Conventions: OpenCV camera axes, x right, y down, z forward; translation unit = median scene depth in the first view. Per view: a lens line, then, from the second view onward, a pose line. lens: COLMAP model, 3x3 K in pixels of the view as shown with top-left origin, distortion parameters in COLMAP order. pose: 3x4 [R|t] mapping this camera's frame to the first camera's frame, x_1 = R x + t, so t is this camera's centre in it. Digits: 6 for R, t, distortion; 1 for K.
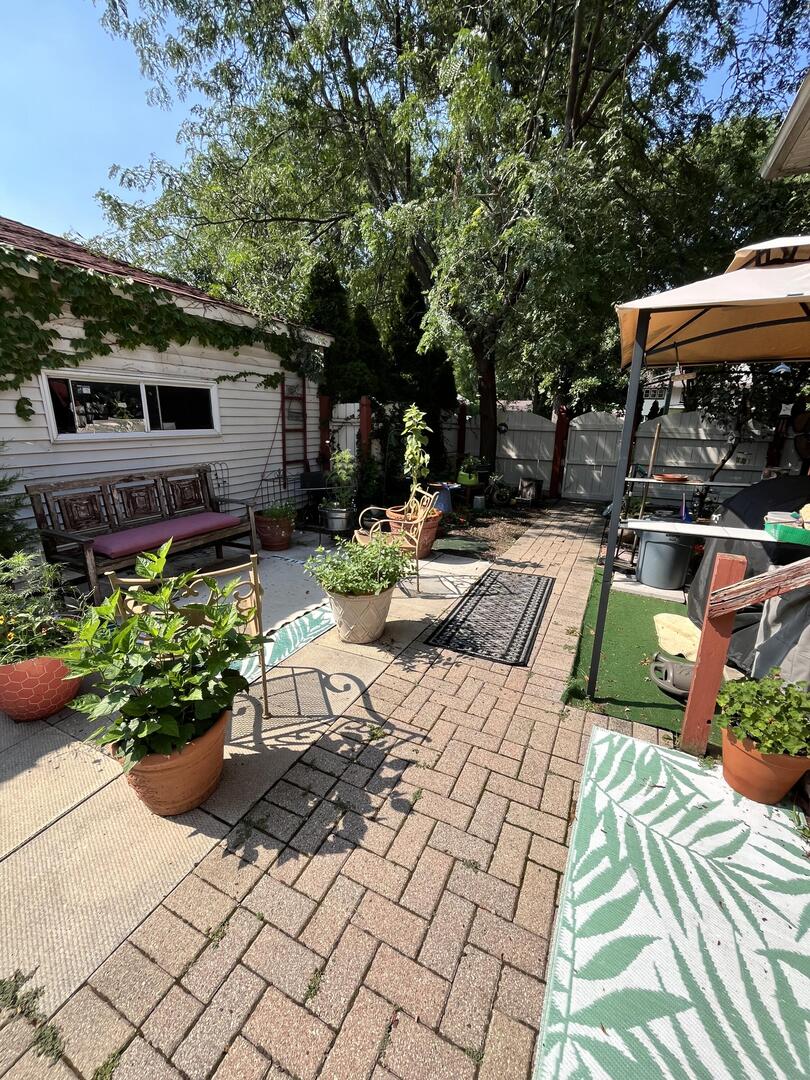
lens RADIAL K [[441.1, 0, 405.8], [0, 441.1, 541.9], [0, 0, 1]] dist [0.000525, 0.000287]
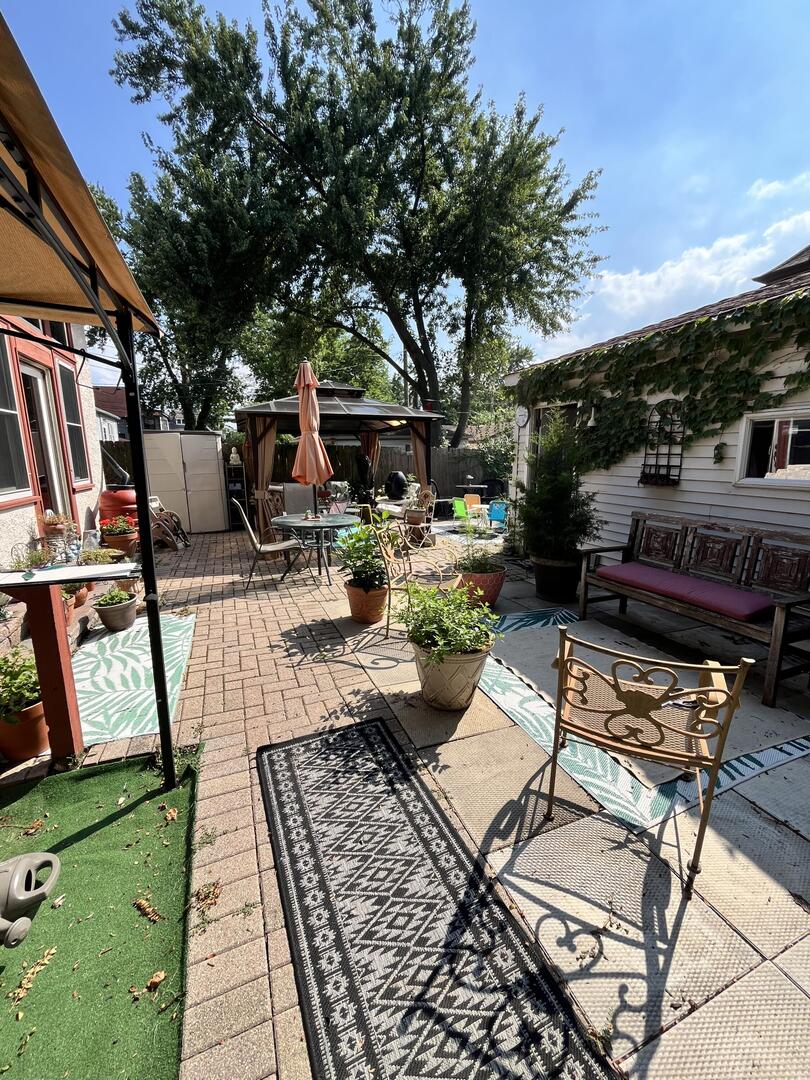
lens RADIAL K [[441.1, 0, 406.4], [0, 441.1, 539.5], [0, 0, 1]] dist [0.000525, 0.000287]
pose [[-0.664599, 0.121525, -0.737251, 0.438358], [-0.217085, 0.912721, 0.346141, -0.284246], [0.714970, 0.390092, -0.580213, 1.044962]]
